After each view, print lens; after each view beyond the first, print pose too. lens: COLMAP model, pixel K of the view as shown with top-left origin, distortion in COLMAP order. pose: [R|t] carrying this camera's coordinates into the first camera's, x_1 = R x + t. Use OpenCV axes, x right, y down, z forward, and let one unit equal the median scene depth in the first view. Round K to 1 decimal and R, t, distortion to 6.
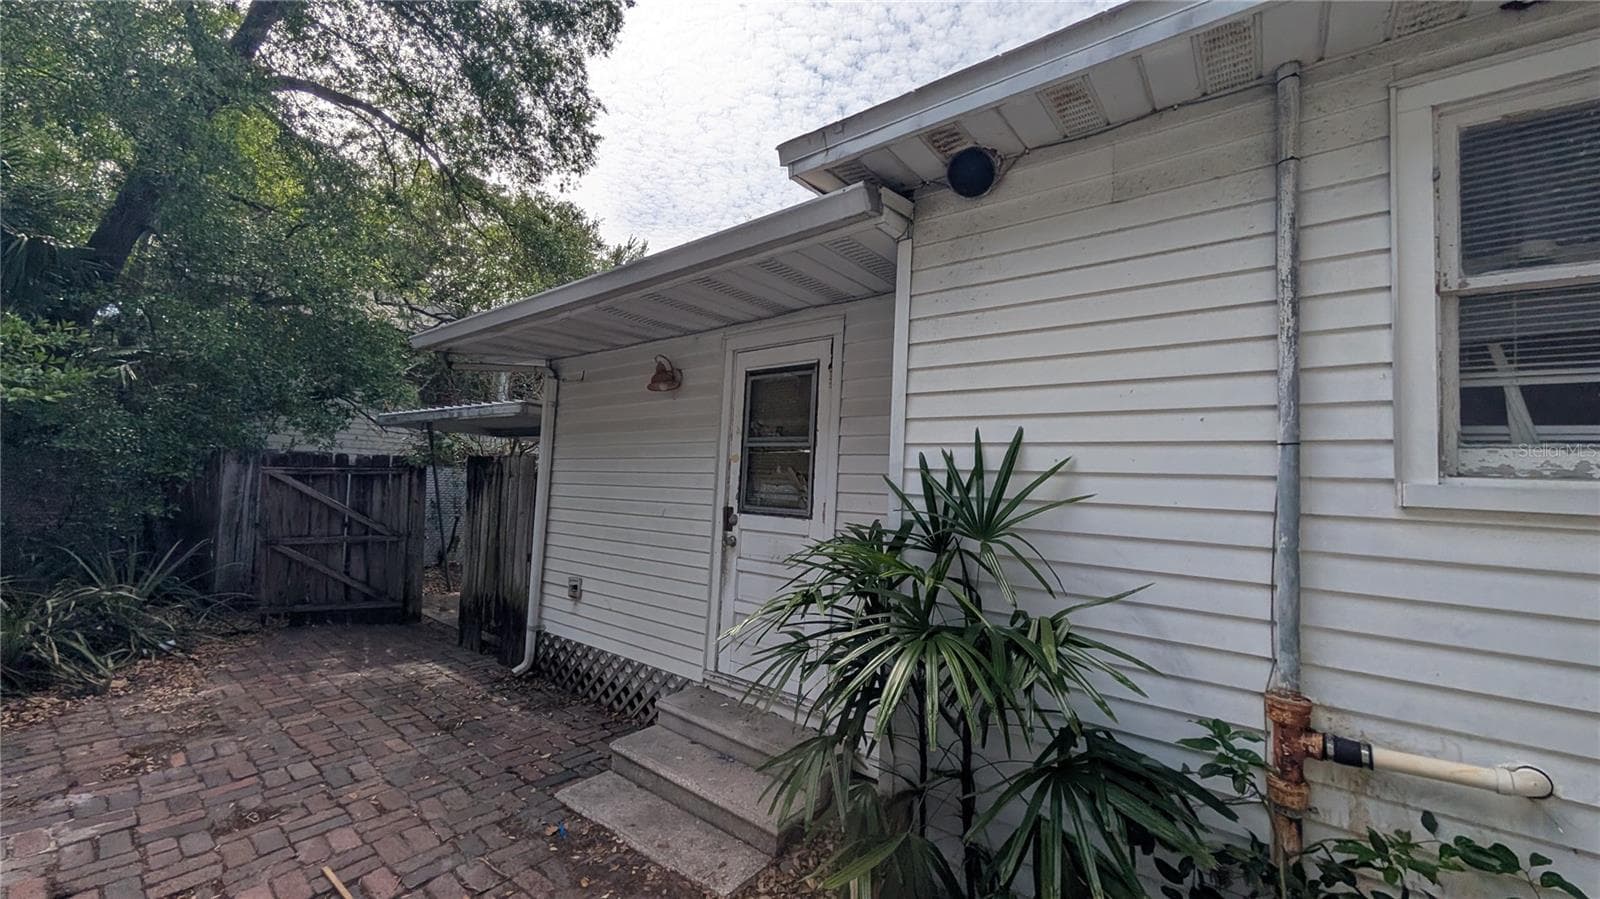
lens RADIAL K [[603.9, 0, 798.1], [0, 603.9, 451.3], [0, 0, 1]] dist [0.001423, -0.000091]
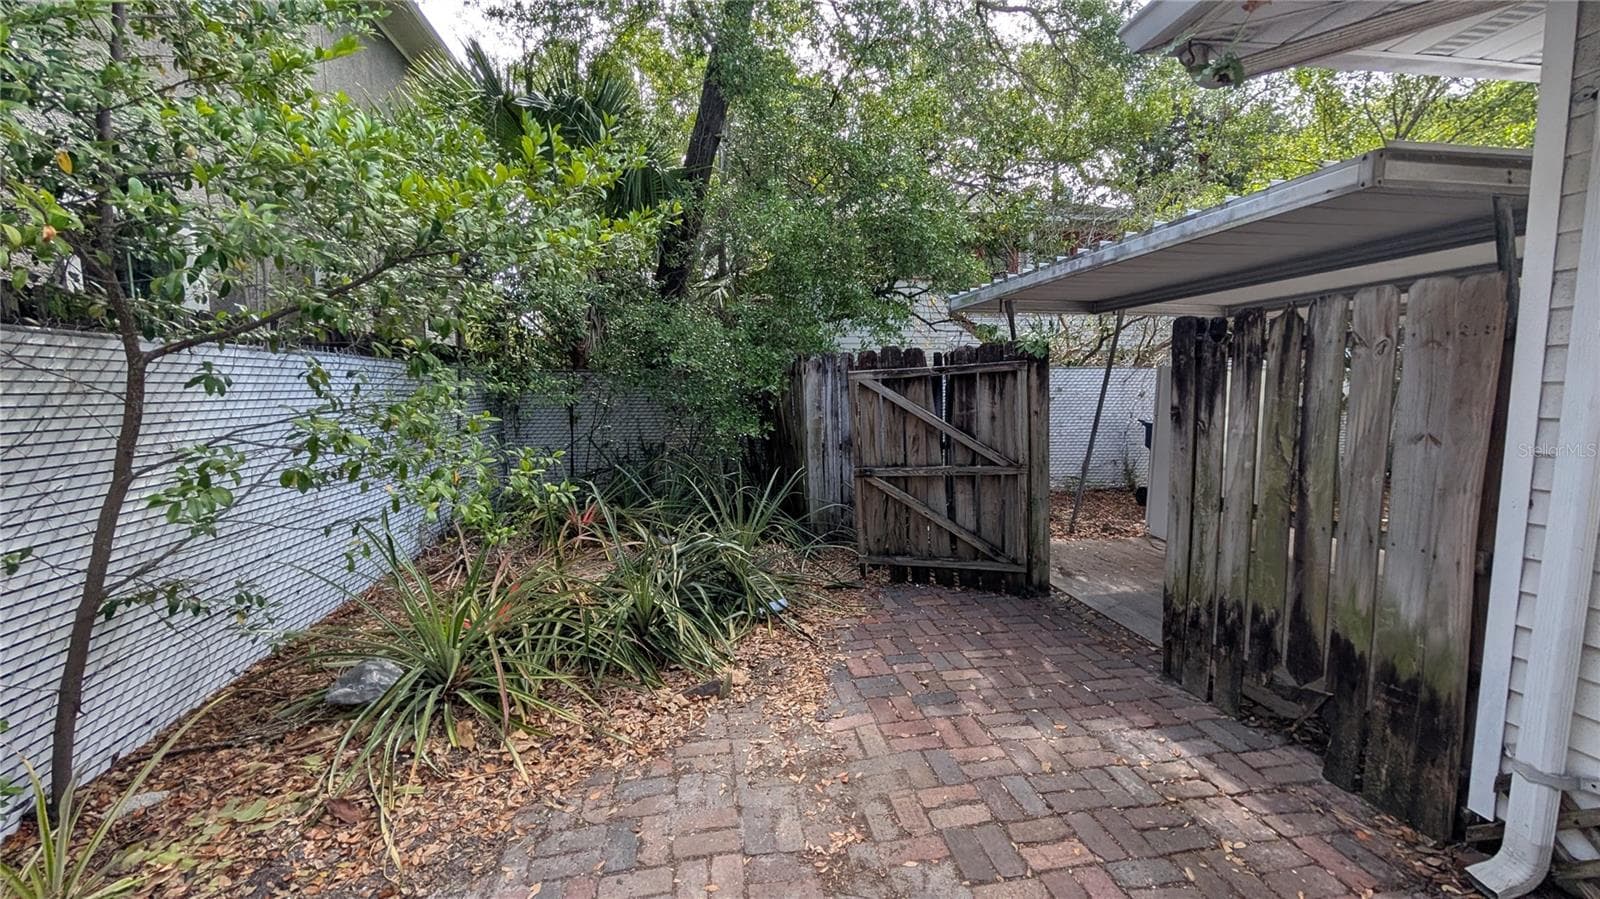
lens RADIAL K [[603.9, 0, 798.1], [0, 603.9, 451.3], [0, 0, 1]] dist [0.001423, -0.000091]
pose [[0.733531, 0.013588, -0.679520, -0.410012], [0.089610, 0.989139, 0.116512, 0.029163], [0.673723, -0.146357, 0.724346, 0.394002]]
